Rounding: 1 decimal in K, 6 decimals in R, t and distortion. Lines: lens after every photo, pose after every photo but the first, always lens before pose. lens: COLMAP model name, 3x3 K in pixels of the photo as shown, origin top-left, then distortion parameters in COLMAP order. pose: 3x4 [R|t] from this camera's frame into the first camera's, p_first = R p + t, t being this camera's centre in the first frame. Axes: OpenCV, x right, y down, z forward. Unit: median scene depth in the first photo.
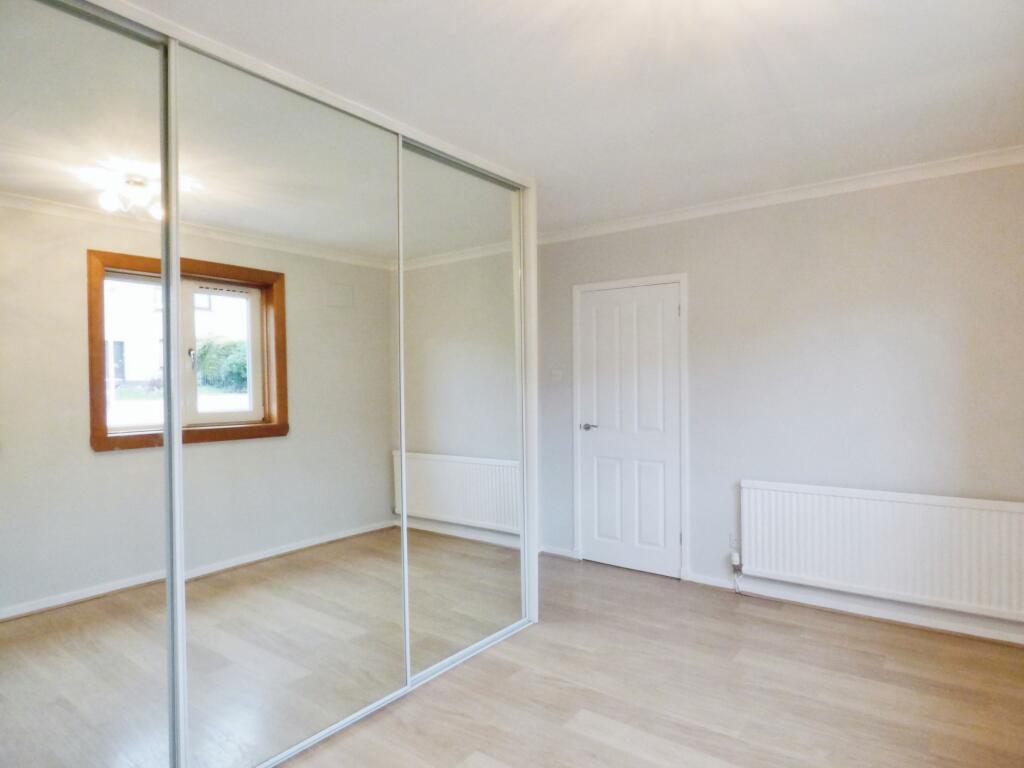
lens RADIAL K [[633.5, 0, 527.7], [0, 633.5, 385.3], [0, 0, 1]] dist [0.005333, 0.000589]
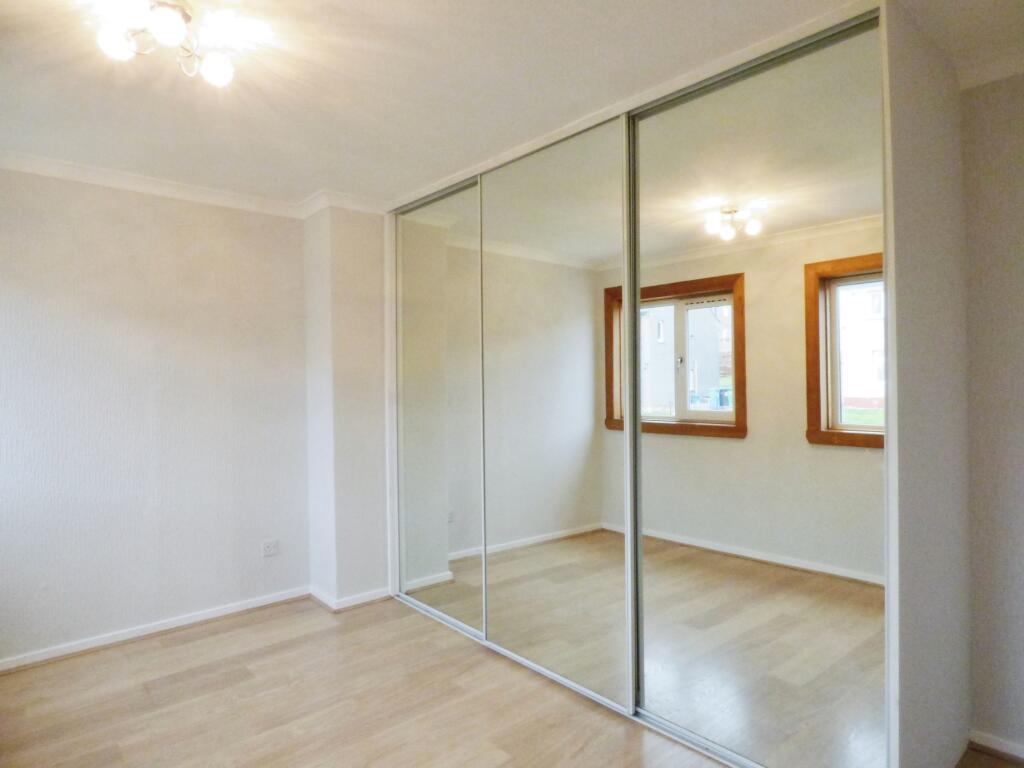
lens RADIAL K [[633.5, 0, 527.7], [0, 633.5, 385.3], [0, 0, 1]] dist [0.005333, 0.000589]
pose [[-0.224286, 0.002494, -0.974520, 0.693197], [-0.004596, 0.999983, 0.003617, 0.002282], [0.974513, 0.005290, -0.224271, 1.000618]]
